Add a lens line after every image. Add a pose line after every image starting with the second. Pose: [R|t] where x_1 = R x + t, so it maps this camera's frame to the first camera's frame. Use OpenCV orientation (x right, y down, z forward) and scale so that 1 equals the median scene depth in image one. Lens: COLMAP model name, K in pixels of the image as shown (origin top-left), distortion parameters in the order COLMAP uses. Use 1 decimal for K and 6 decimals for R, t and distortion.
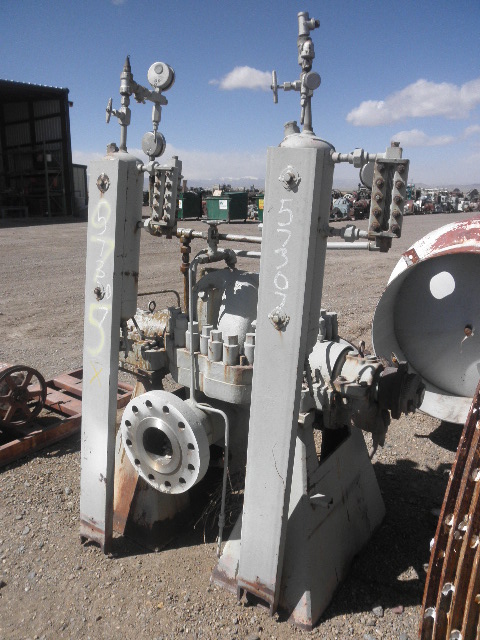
lens RADIAL K [[532.0, 0, 235.0], [0, 532.0, 334.8], [0, 0, 1]] dist [-0.166684, 0.173464]
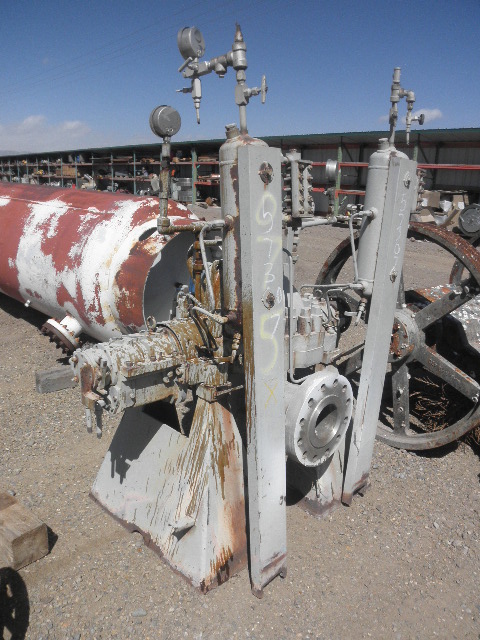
lens RADIAL K [[532.0, 0, 235.0], [0, 532.0, 334.8], [0, 0, 1]] dist [-0.166684, 0.173464]
pose [[0.198237, -0.279183, 0.939552, -1.100892], [0.230299, 0.945008, 0.232213, -0.240368], [-0.952714, 0.170344, 0.251631, 0.837207]]
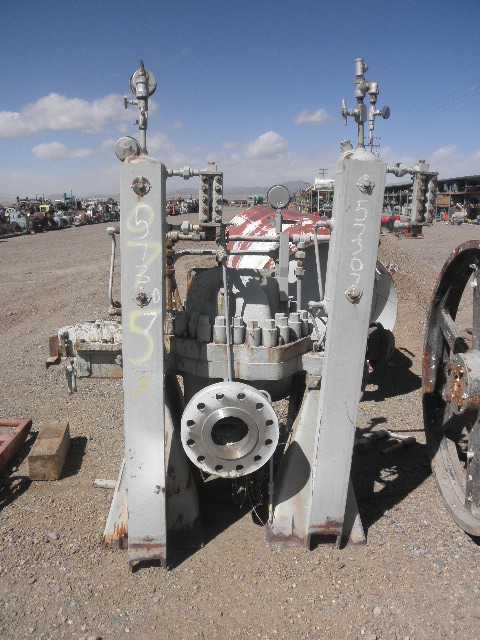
lens RADIAL K [[532.0, 0, 235.0], [0, 532.0, 334.8], [0, 0, 1]] dist [-0.166684, 0.173464]
pose [[0.798423, -0.154142, 0.582032, -0.695353], [0.166735, 0.985474, 0.032262, -0.017279], [-0.578550, 0.071286, 0.812526, 0.112118]]
